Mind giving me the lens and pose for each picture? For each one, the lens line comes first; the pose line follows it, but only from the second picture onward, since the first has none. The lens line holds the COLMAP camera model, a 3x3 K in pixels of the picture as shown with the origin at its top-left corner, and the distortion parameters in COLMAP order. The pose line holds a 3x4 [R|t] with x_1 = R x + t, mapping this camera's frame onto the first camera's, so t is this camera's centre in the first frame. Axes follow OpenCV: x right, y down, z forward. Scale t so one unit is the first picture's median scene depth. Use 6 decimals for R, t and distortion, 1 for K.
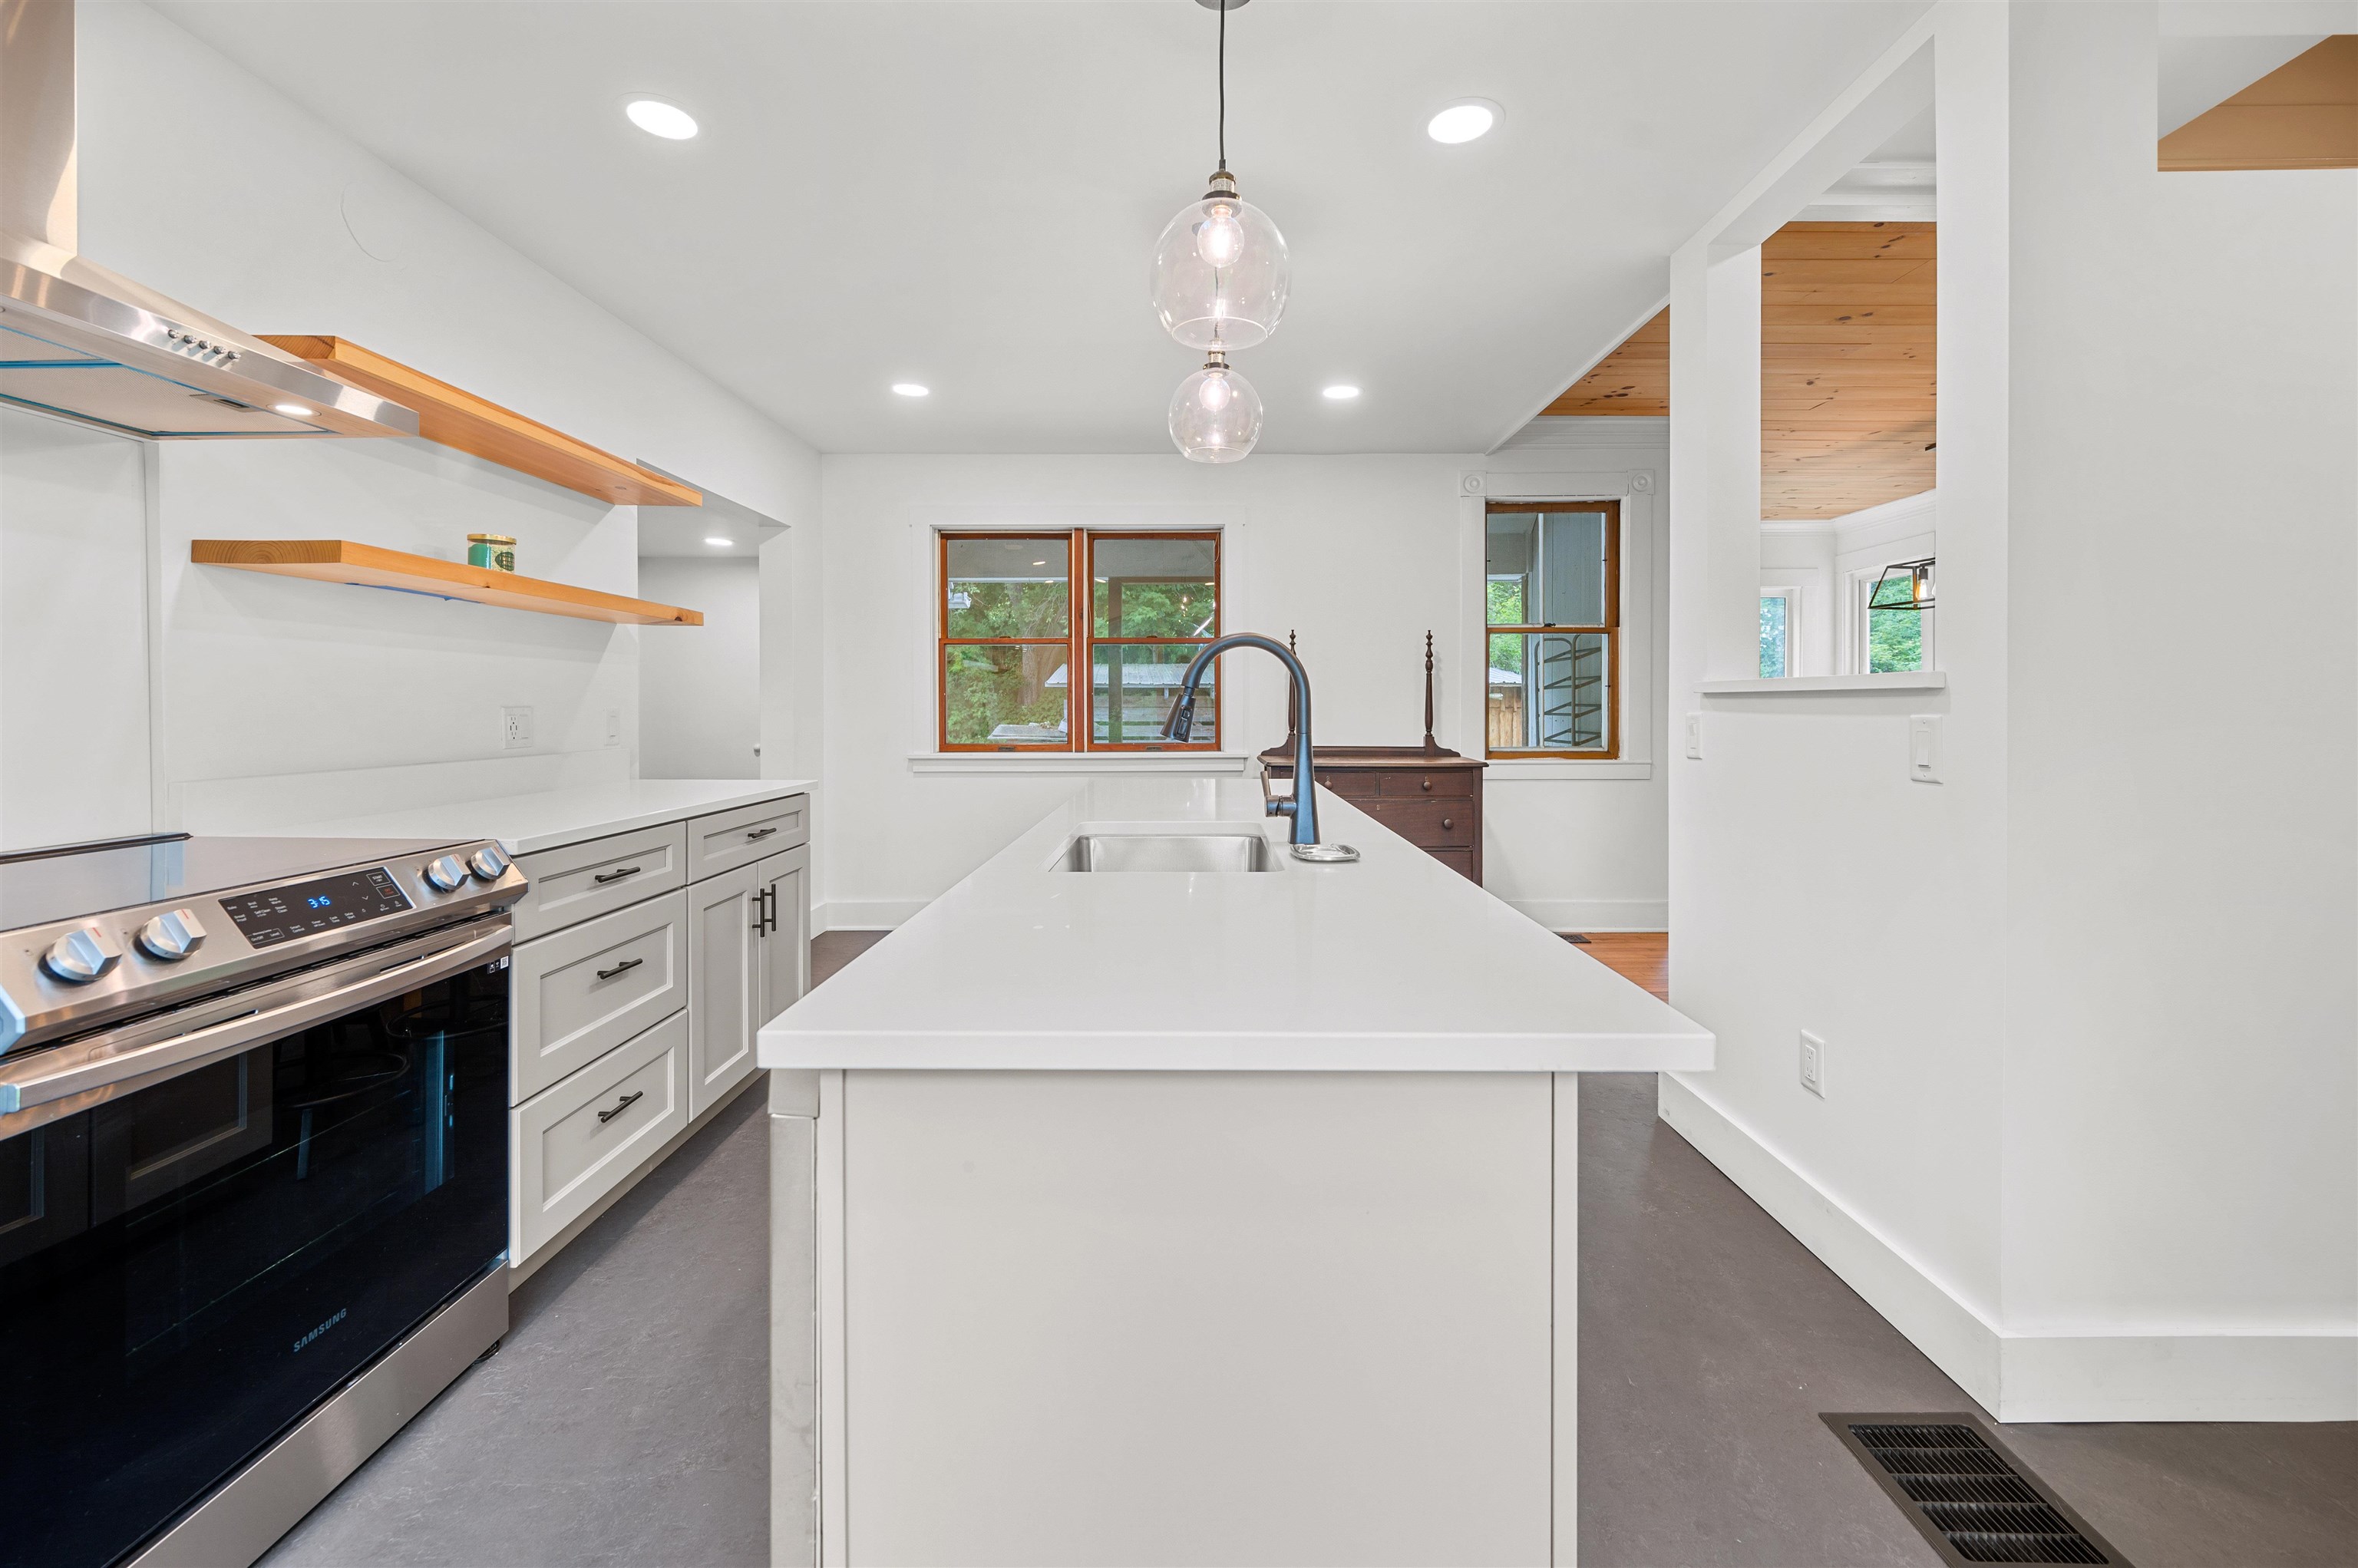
lens RADIAL K [[954.6, 0, 1190.0], [0, 954.6, 709.5], [0, 0, 1]] dist [-0.000452, 0.000070]
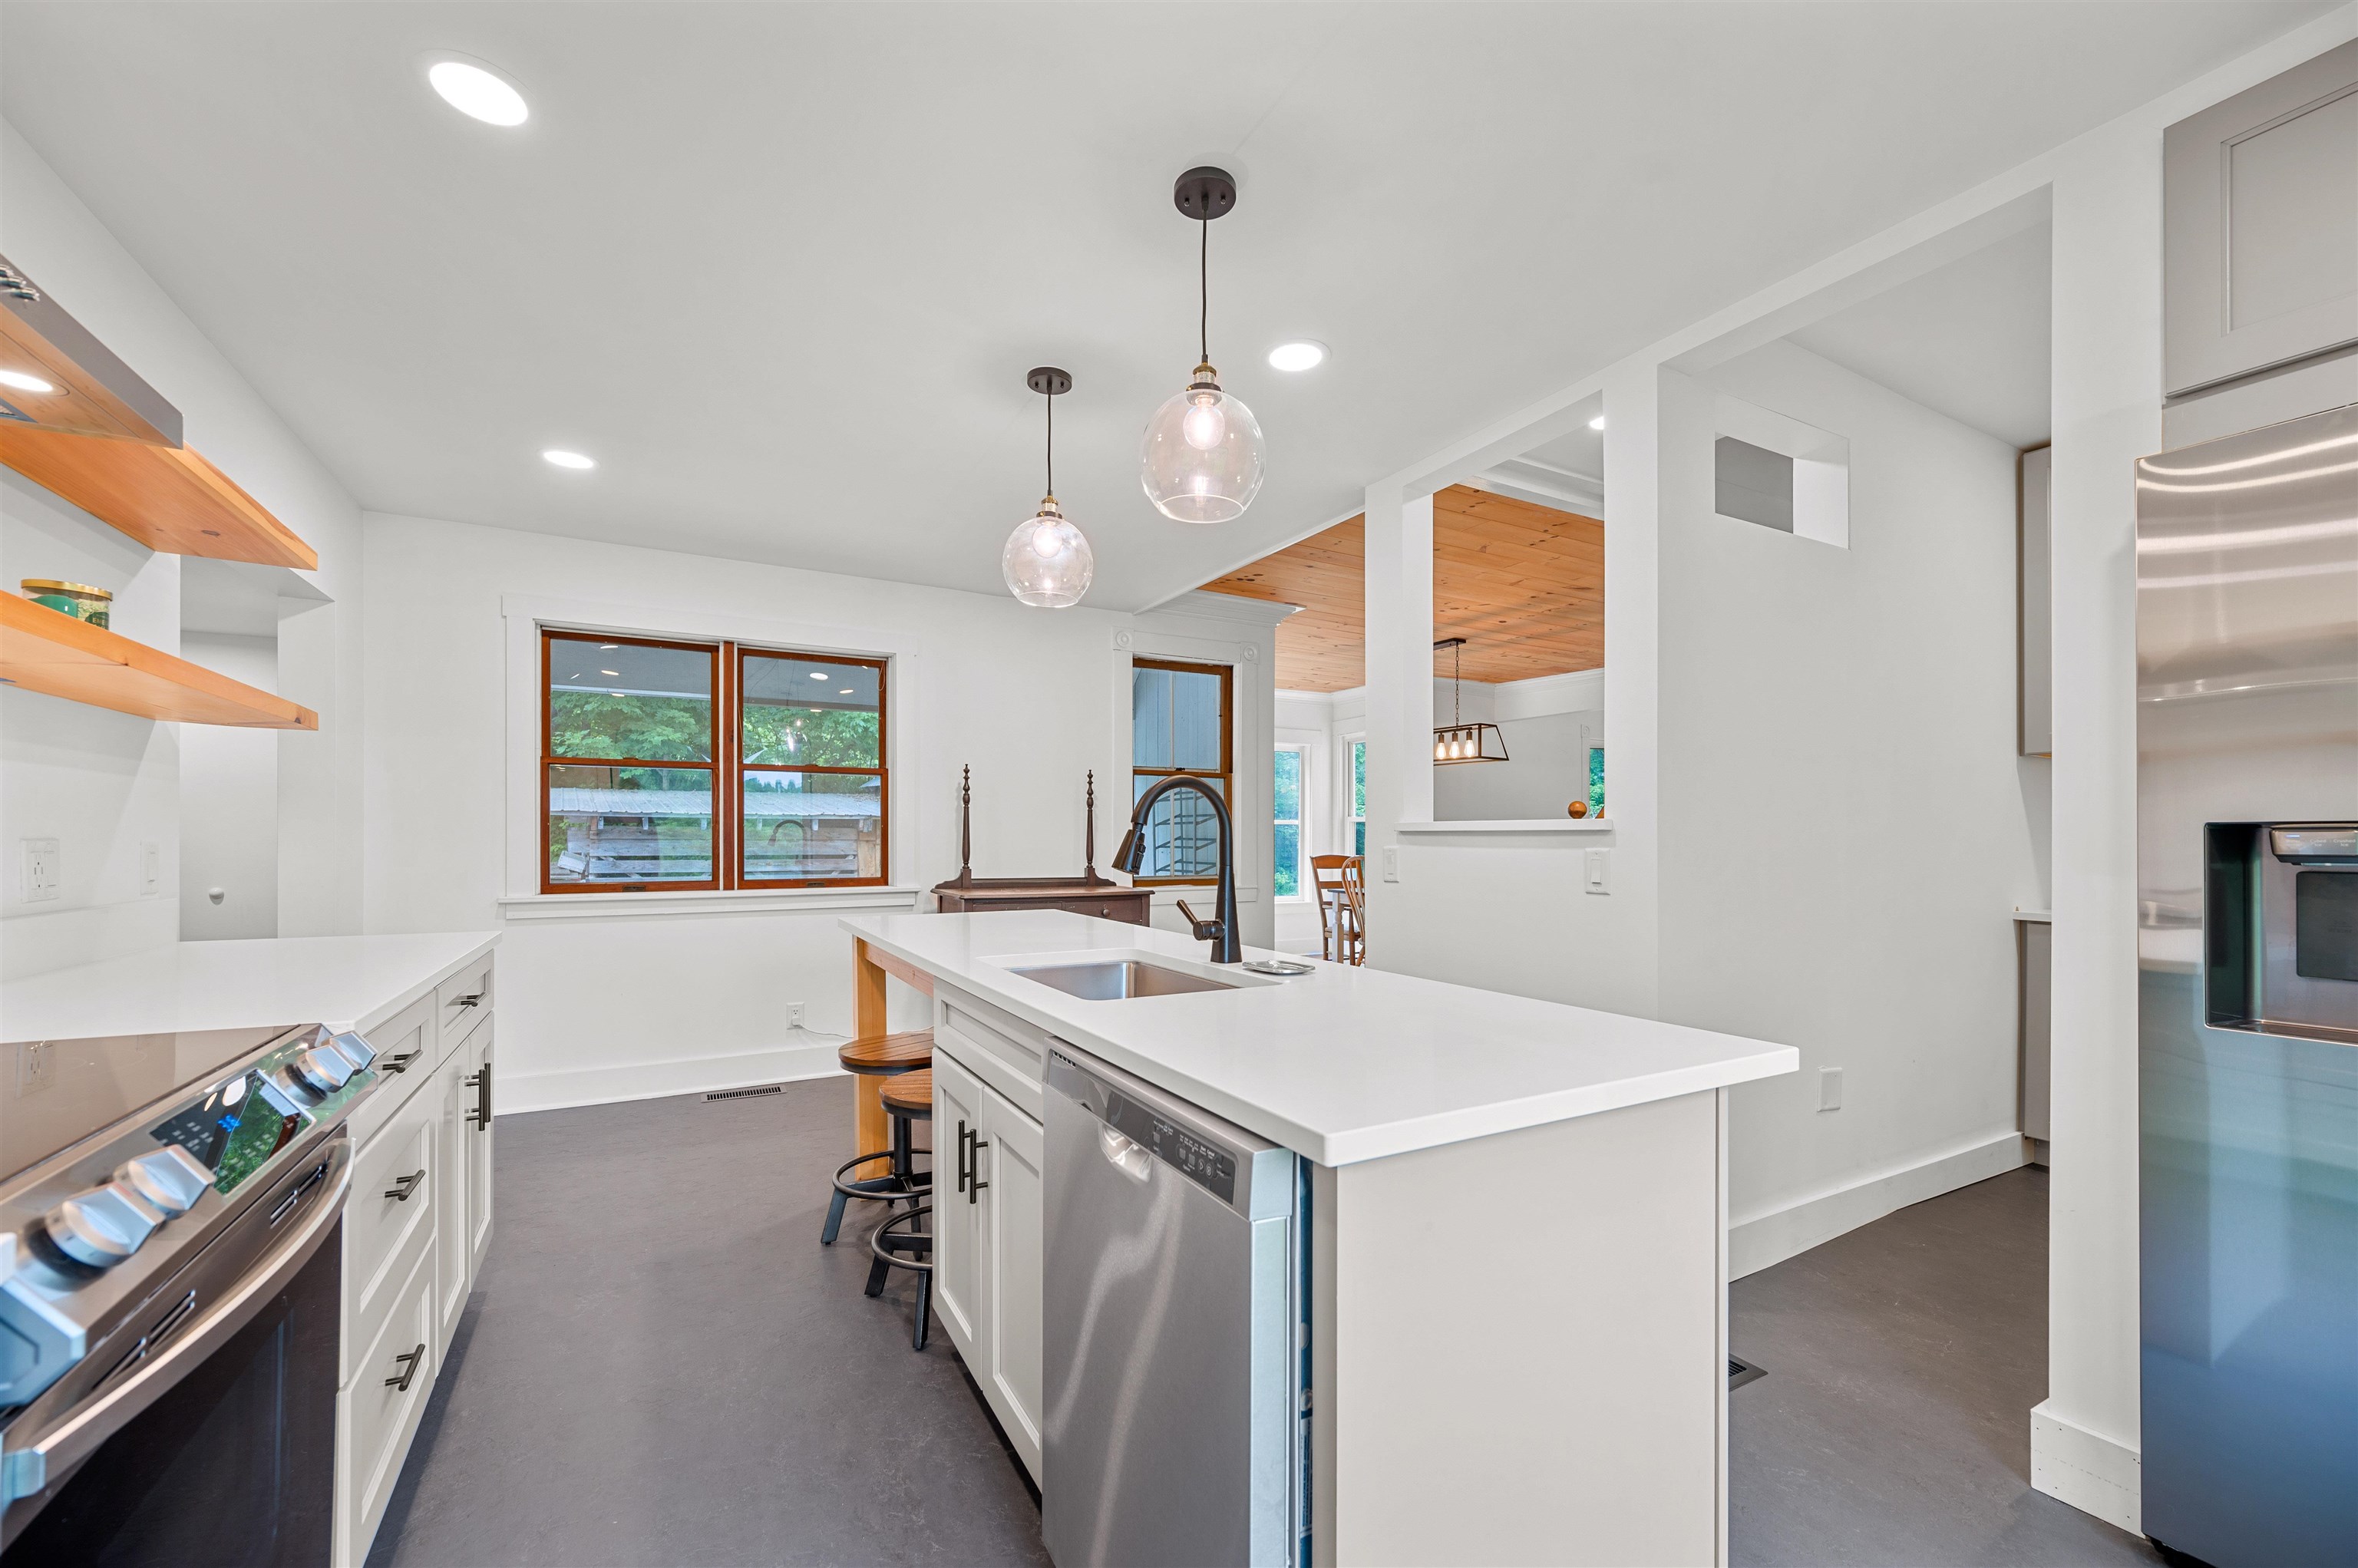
lens RADIAL K [[942.4, 0, 1173.9], [0, 942.4, 831.4], [0, 0, 1]] dist [0.002504, 0.000417]
pose [[0.872011, 0.006972, 0.489436, -0.189603], [-0.001427, 0.999931, -0.011702, -0.000873], [-0.489484, 0.009506, 0.871961, 0.019717]]
